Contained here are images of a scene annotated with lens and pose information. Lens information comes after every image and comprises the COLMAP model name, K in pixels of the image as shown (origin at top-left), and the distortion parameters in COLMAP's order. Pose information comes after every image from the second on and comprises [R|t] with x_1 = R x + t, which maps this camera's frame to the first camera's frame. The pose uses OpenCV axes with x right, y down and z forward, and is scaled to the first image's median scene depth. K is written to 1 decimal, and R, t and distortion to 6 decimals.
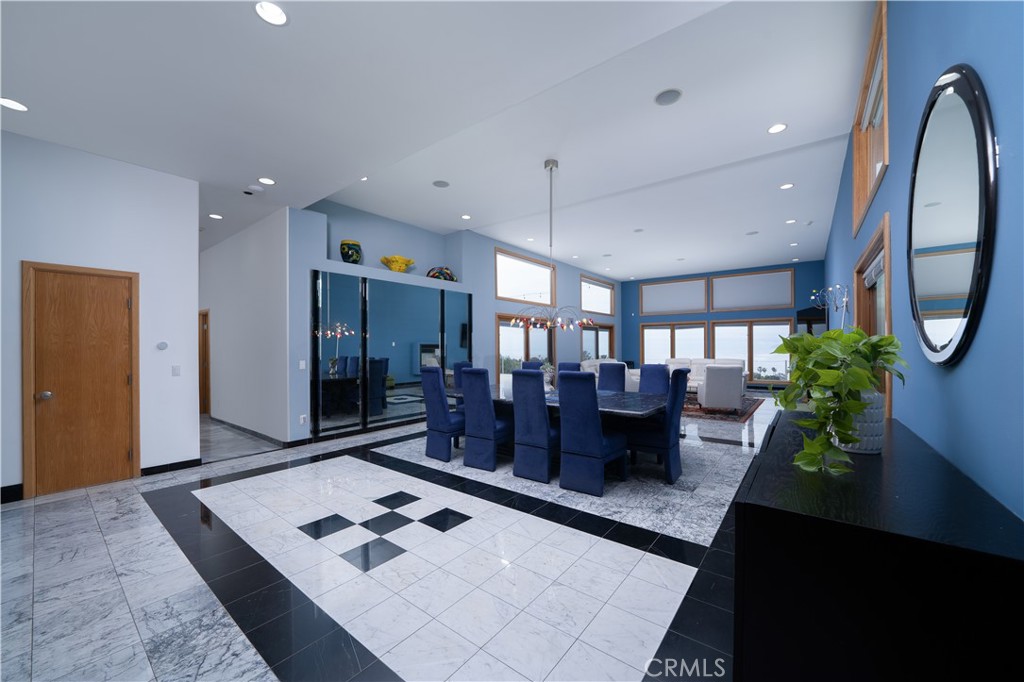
lens RADIAL K [[381.0, 0, 506.1], [0, 381.0, 338.2], [0, 0, 1]] dist [-0.009010, 0.001595]
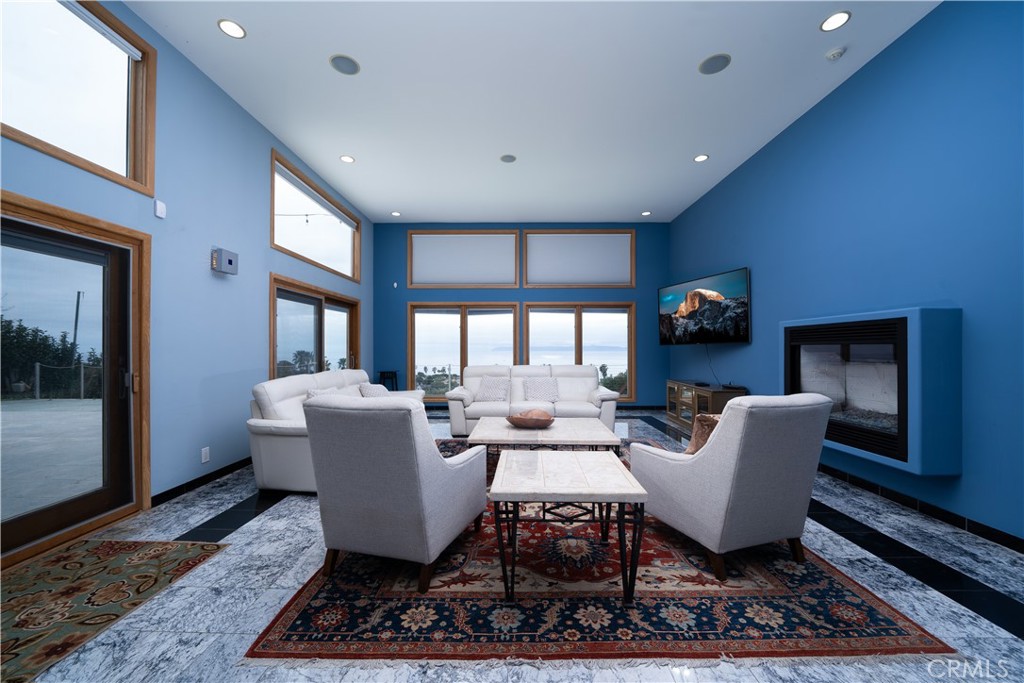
lens RADIAL K [[381.0, 0, 511.2], [0, 381.0, 345.6], [0, 0, 1]] dist [-0.009010, 0.001595]
pose [[0.787416, 0.006541, 0.616388, 0.141856], [-0.018237, 0.999753, 0.012688, 0.015537], [-0.616153, -0.021232, 0.787341, 0.512632]]
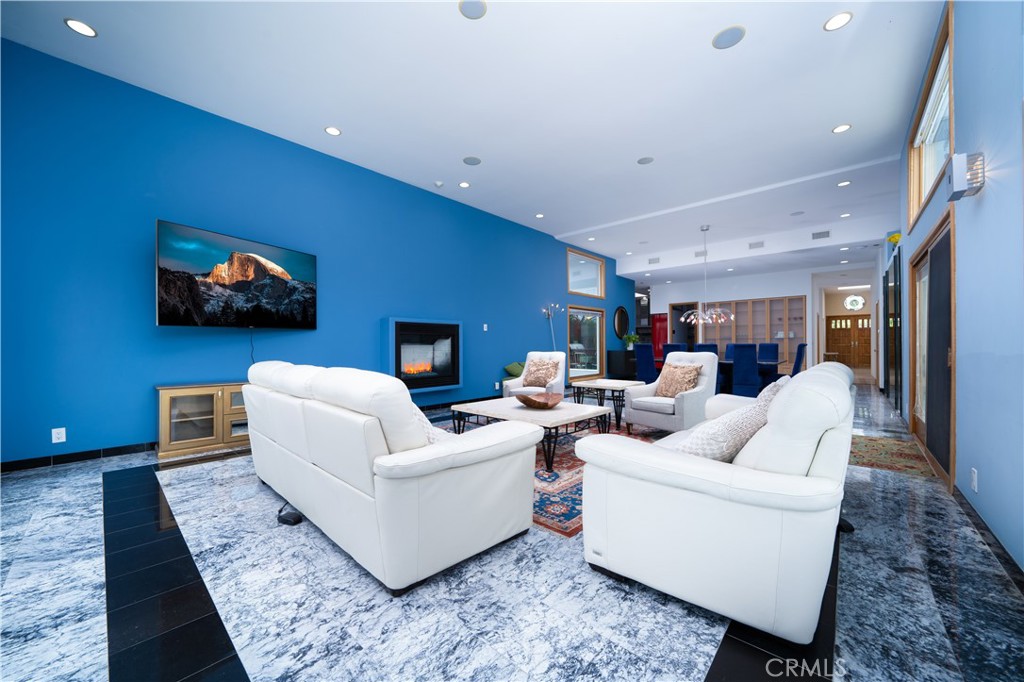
lens RADIAL K [[381.0, 0, 510.5], [0, 381.0, 343.6], [0, 0, 1]] dist [-0.009010, 0.001595]
pose [[-0.997763, 0.005278, 0.066636, 0.351557], [0.003391, 0.999591, -0.028408, 0.040734], [-0.066759, -0.028119, -0.997373, 1.070415]]
